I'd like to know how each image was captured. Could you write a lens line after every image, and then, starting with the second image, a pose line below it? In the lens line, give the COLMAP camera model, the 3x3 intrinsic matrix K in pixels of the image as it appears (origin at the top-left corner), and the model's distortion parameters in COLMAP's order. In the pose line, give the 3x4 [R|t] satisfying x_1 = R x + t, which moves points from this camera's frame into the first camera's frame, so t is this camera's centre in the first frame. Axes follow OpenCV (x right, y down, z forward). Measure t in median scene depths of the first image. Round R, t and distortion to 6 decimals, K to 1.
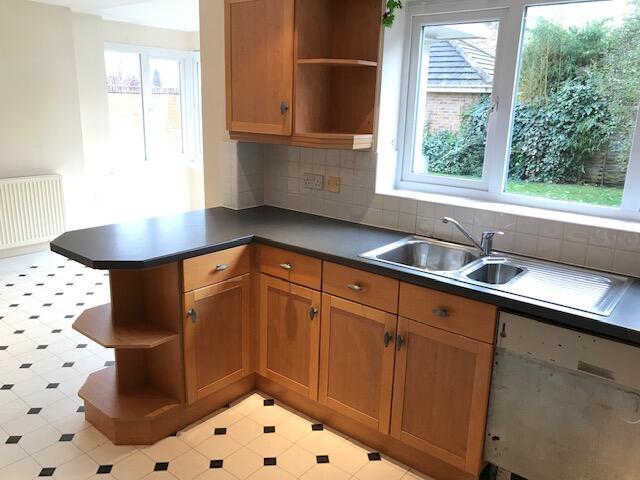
lens RADIAL K [[520.4, 0, 320.0], [0, 520.4, 240.0], [0, 0, 1]] dist [0.008237, 0.000999]
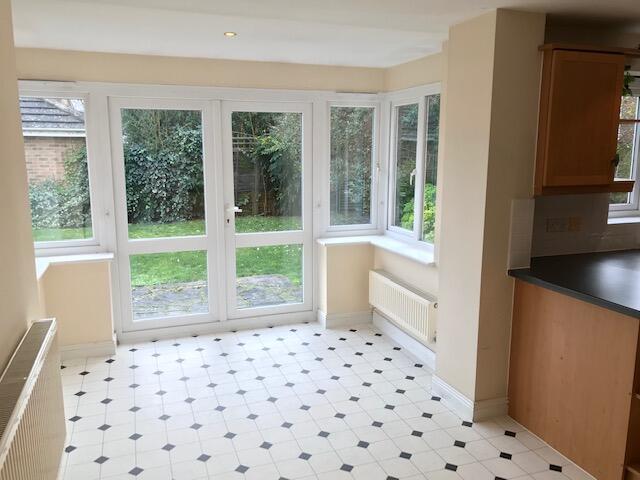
lens RADIAL K [[520.4, 0, 320.0], [0, 520.4, 240.0], [0, 0, 1]] dist [0.008237, 0.000999]
pose [[0.518317, -0.174531, 0.837190, -0.278131], [0.234360, 0.970465, 0.057219, -0.060389], [-0.822449, 0.166546, 0.543911, 0.183461]]
